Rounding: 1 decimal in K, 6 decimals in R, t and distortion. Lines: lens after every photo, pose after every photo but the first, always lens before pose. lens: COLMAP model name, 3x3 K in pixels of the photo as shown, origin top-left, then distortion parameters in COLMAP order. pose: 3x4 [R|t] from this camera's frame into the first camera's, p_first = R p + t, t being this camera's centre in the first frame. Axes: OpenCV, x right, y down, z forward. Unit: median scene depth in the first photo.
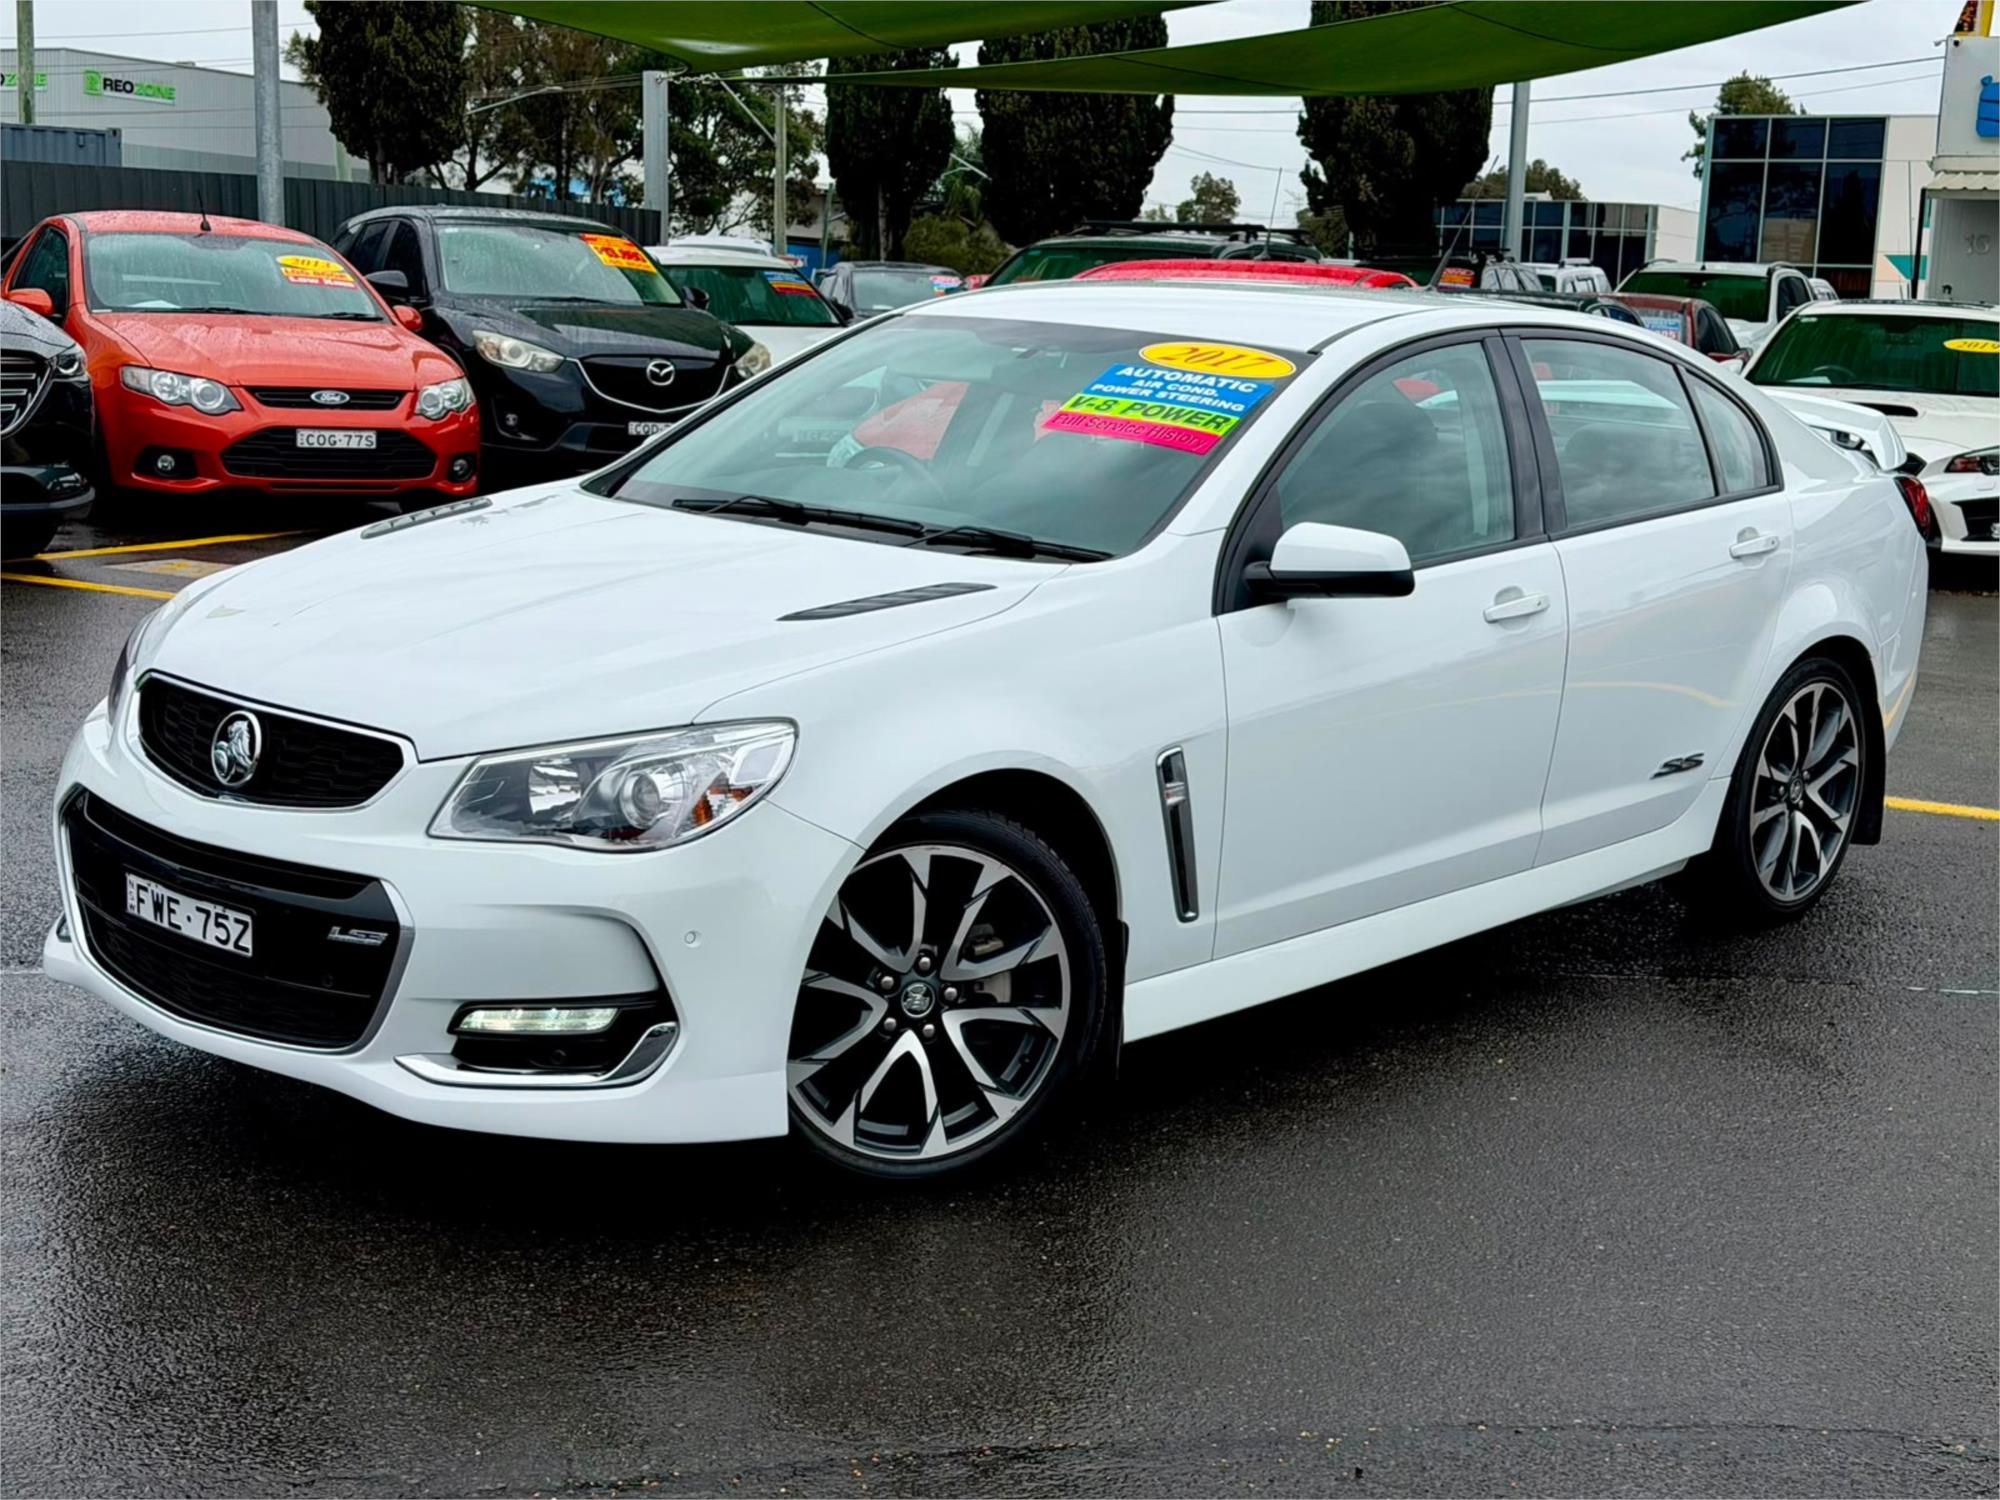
lens RADIAL K [[2943.9, 0, 1080.5], [0, 2943.9, 849.1], [0, 0, 1]] dist [0.100832, 0.000000]
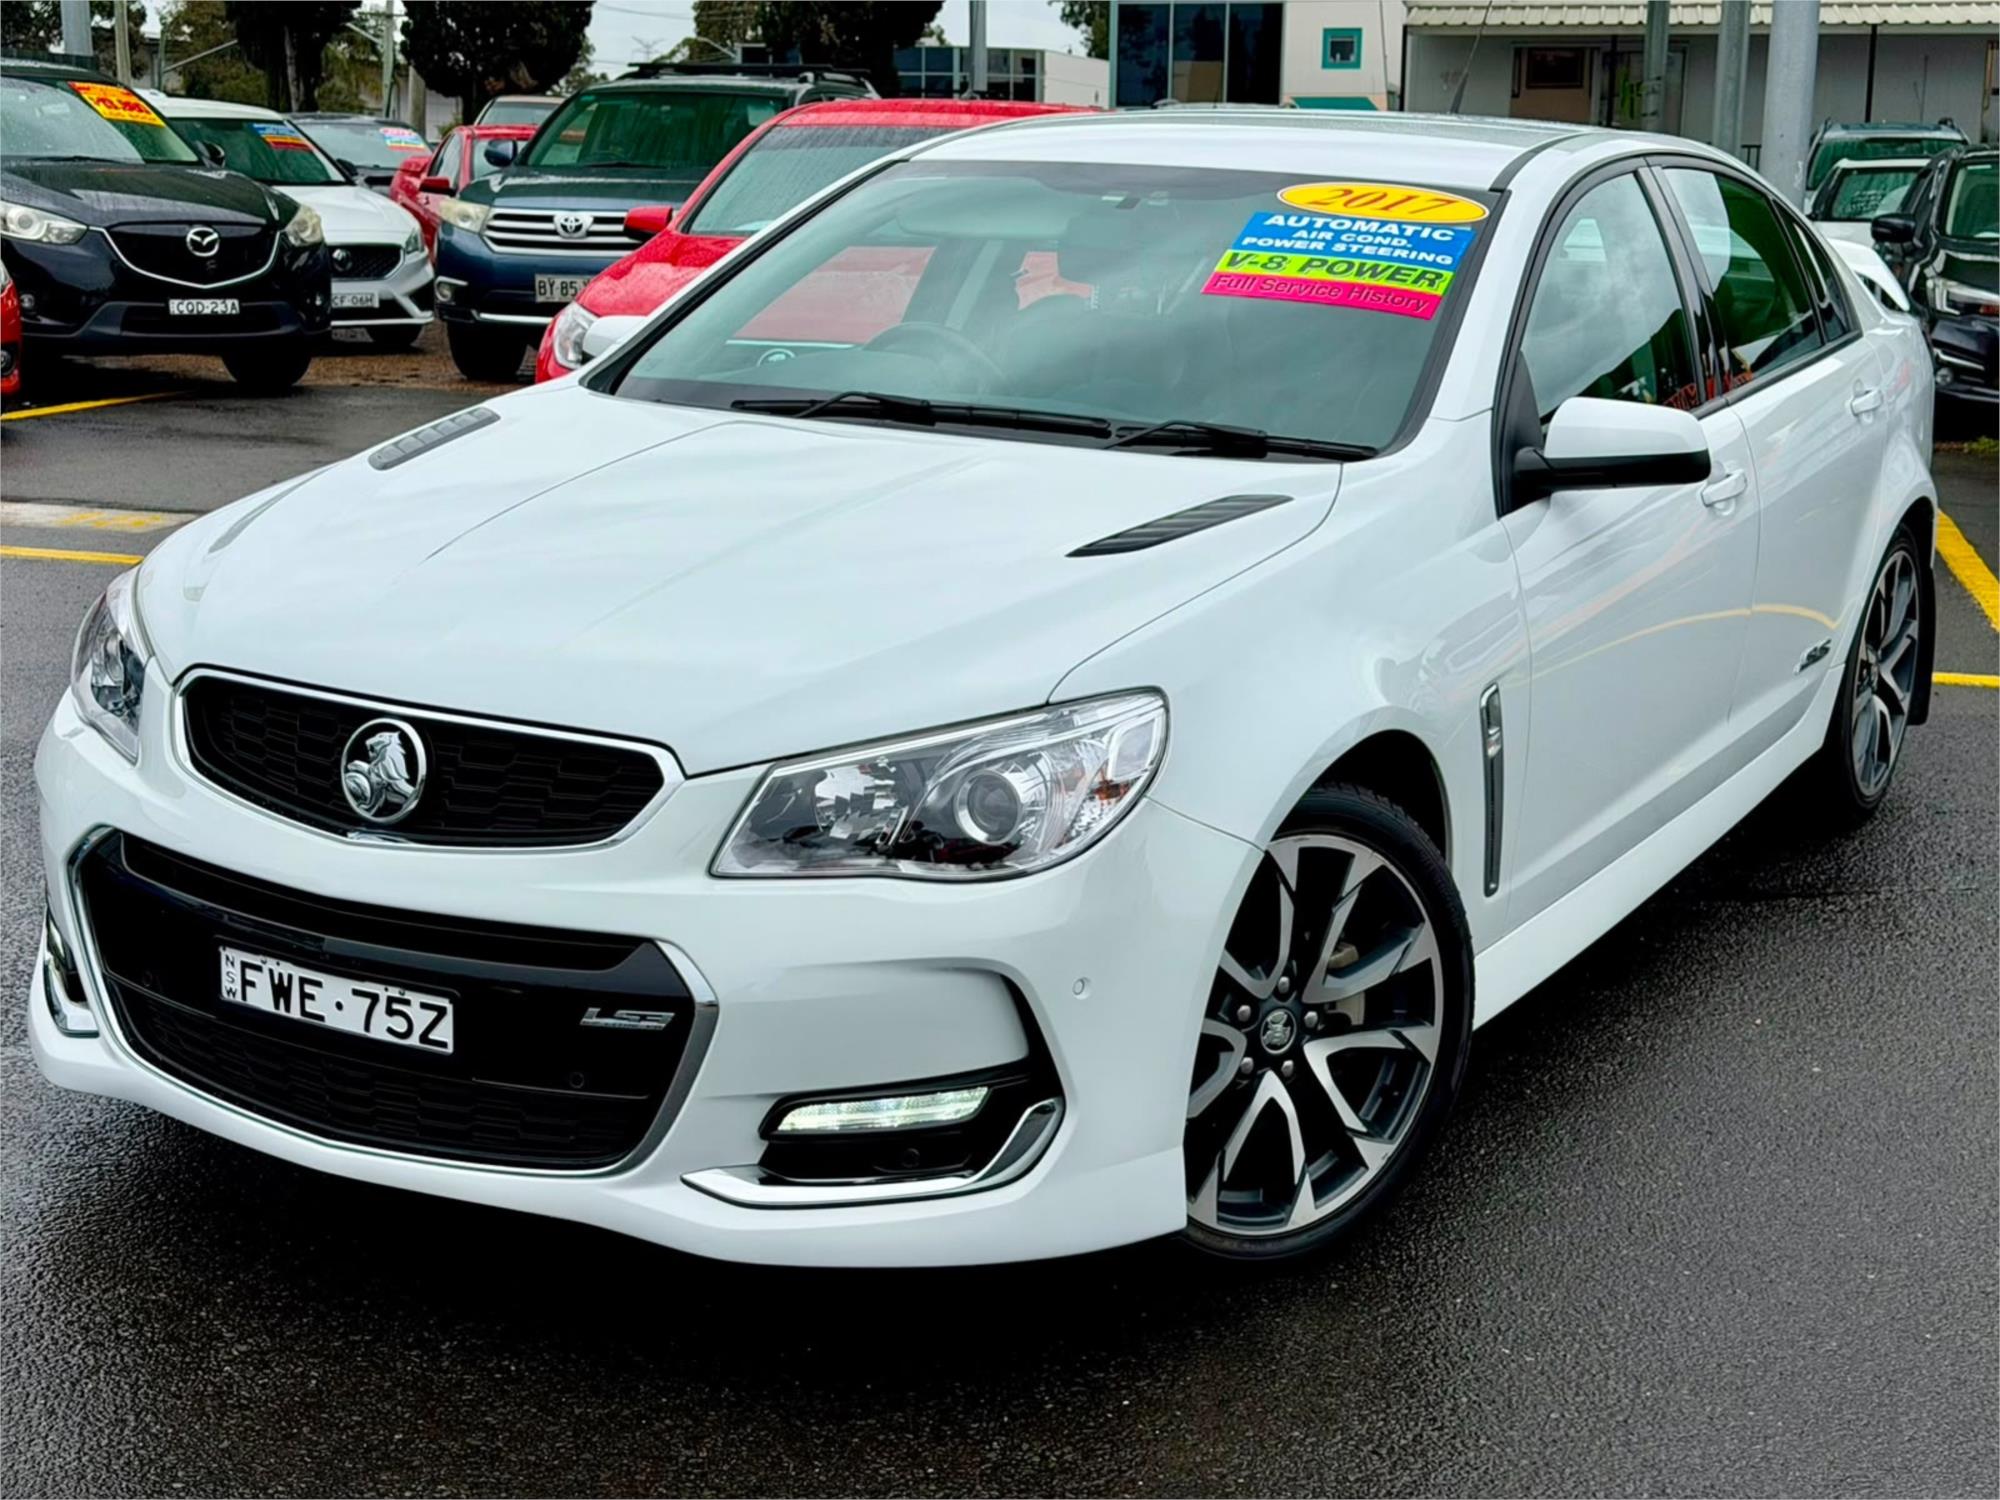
lens RADIAL K [[2943.9, 0, 1061.2], [0, 2943.9, 840.4], [0, 0, 1]] dist [0.100832, 0.000000]
pose [[0.976342, -0.070482, 0.204422, -0.210285], [0.061275, 0.996815, 0.051032, -0.033760], [-0.207368, -0.037298, 0.977552, 0.191554]]
